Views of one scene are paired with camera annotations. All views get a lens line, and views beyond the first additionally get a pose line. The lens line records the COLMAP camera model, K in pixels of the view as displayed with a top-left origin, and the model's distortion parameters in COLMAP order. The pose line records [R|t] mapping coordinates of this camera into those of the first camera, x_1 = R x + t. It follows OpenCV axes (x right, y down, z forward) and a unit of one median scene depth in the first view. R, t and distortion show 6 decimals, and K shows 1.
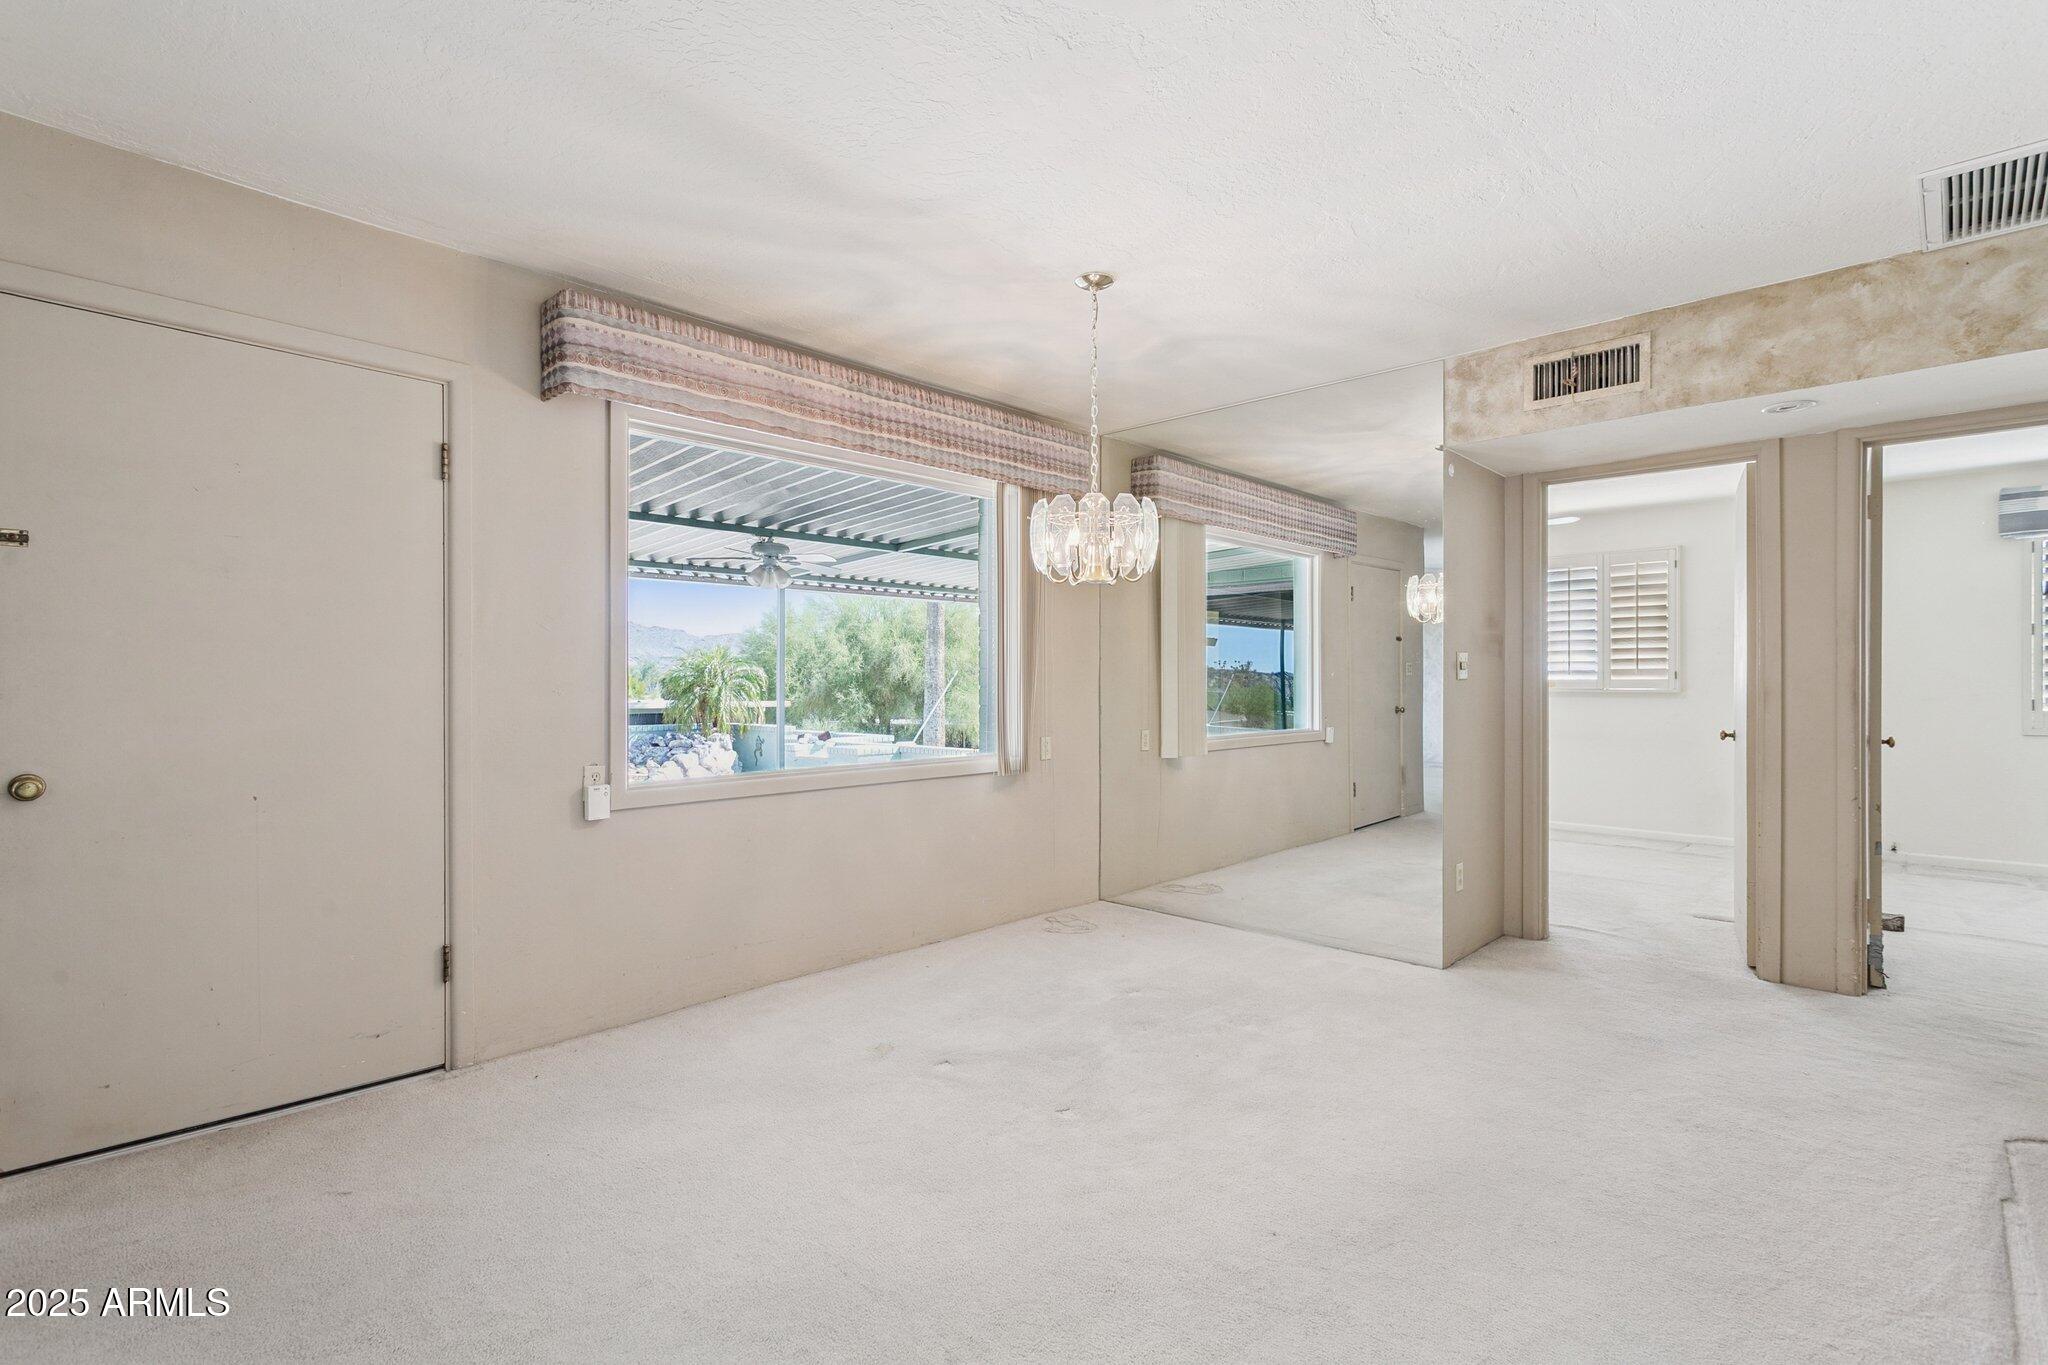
lens RADIAL K [[958.3, 0, 1010.4], [0, 958.3, 678.2], [0, 0, 1]] dist [0.001799, -0.000032]
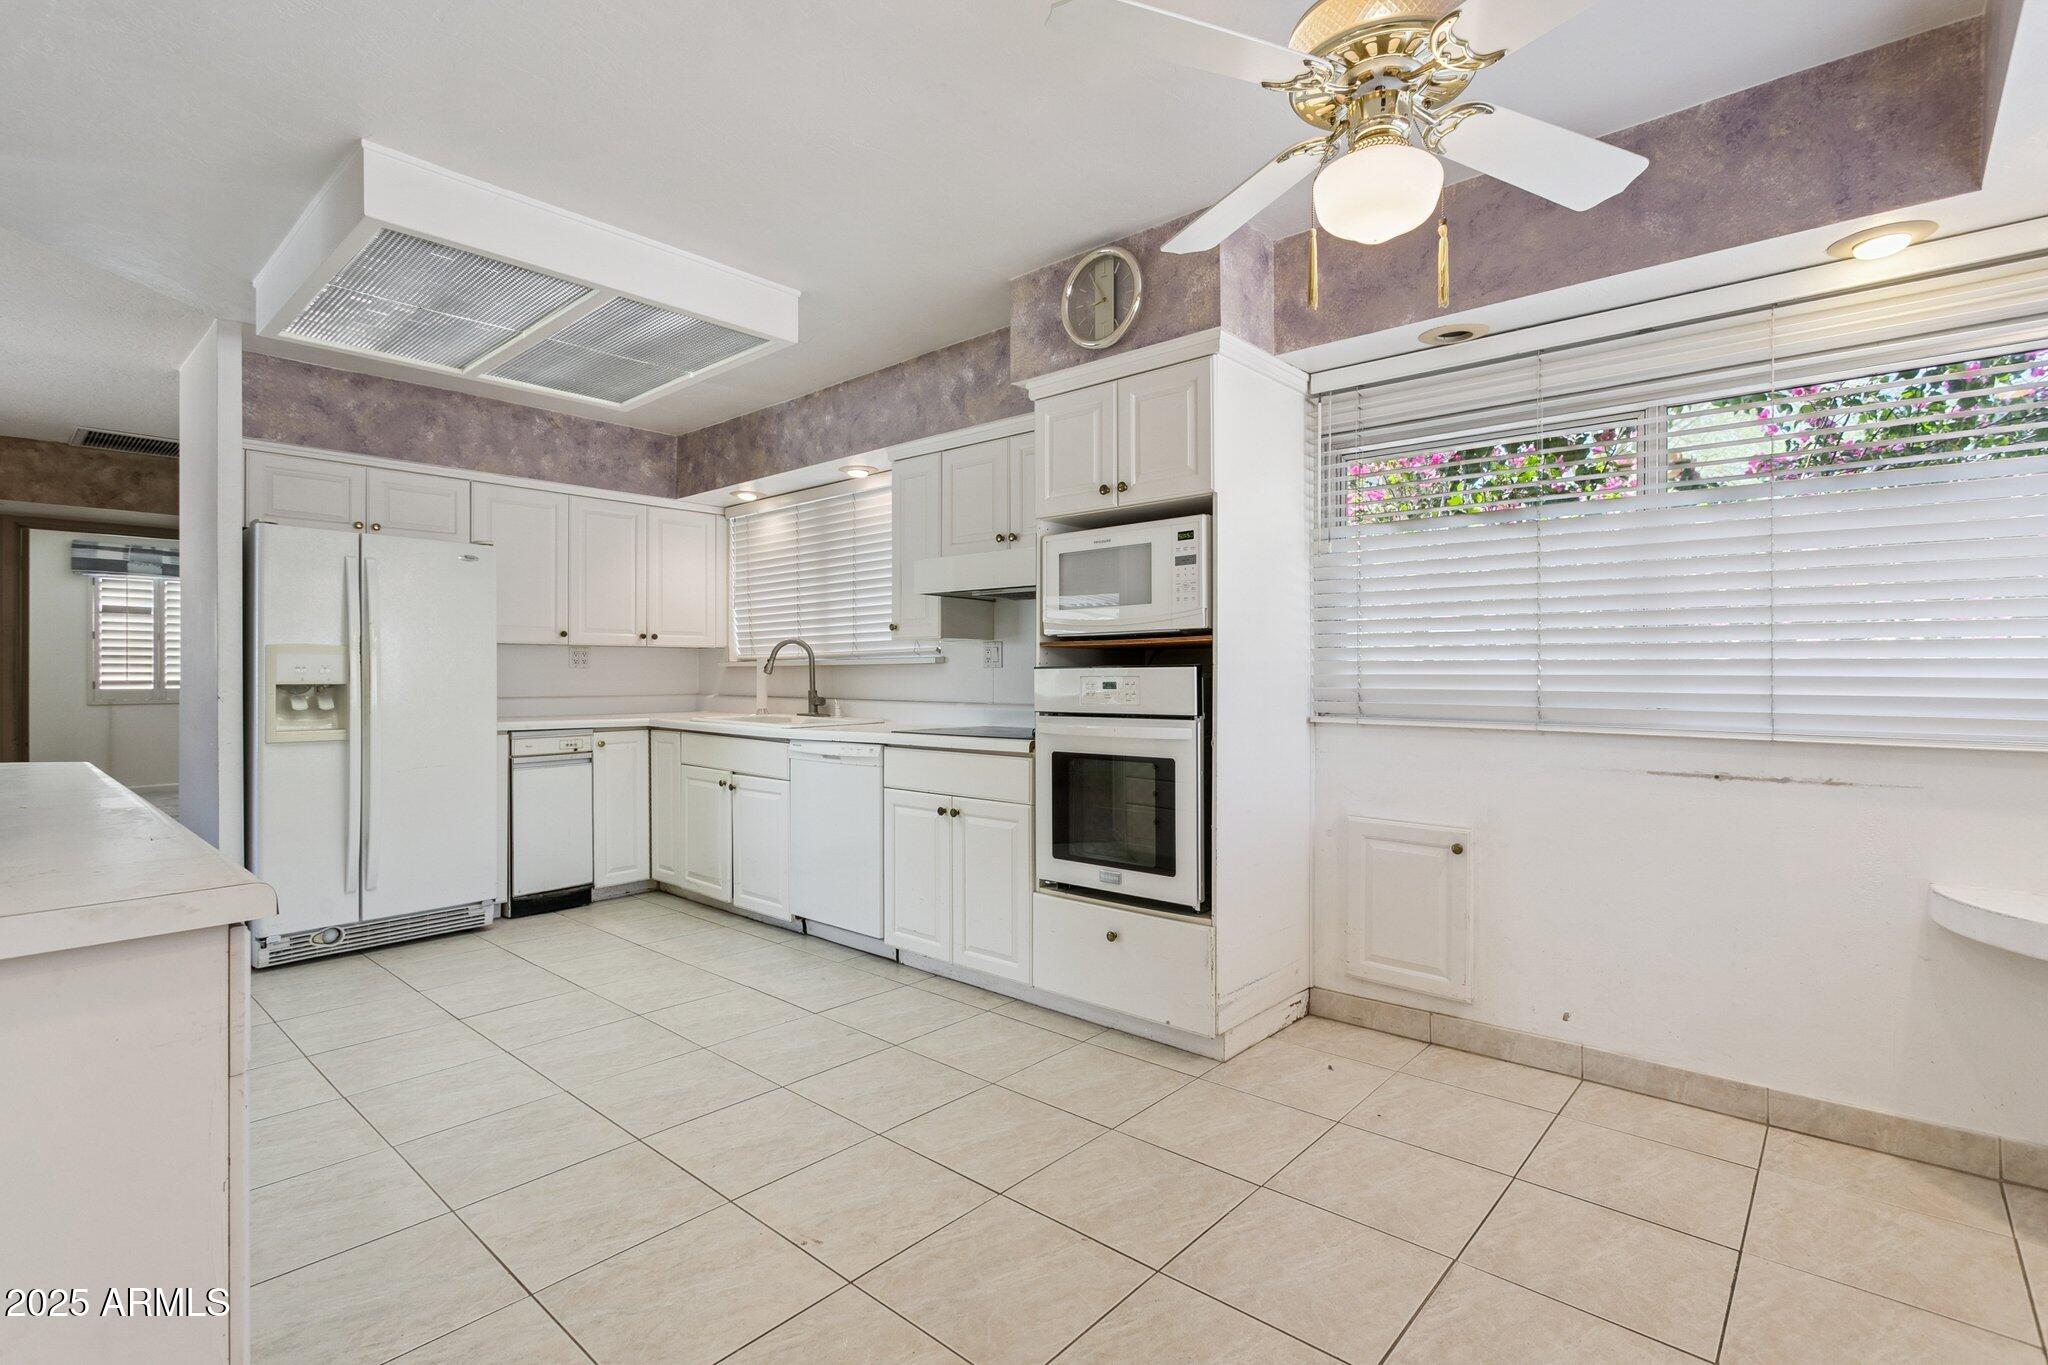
lens RADIAL K [[958.3, 0, 1010.4], [0, 958.3, 678.2], [0, 0, 1]] dist [0.001799, -0.000032]
pose [[-0.038159, -0.007405, 0.999244, -0.984692], [-0.007571, 0.999946, 0.007121, -0.009499], [-0.999243, -0.007294, -0.038213, -0.763484]]
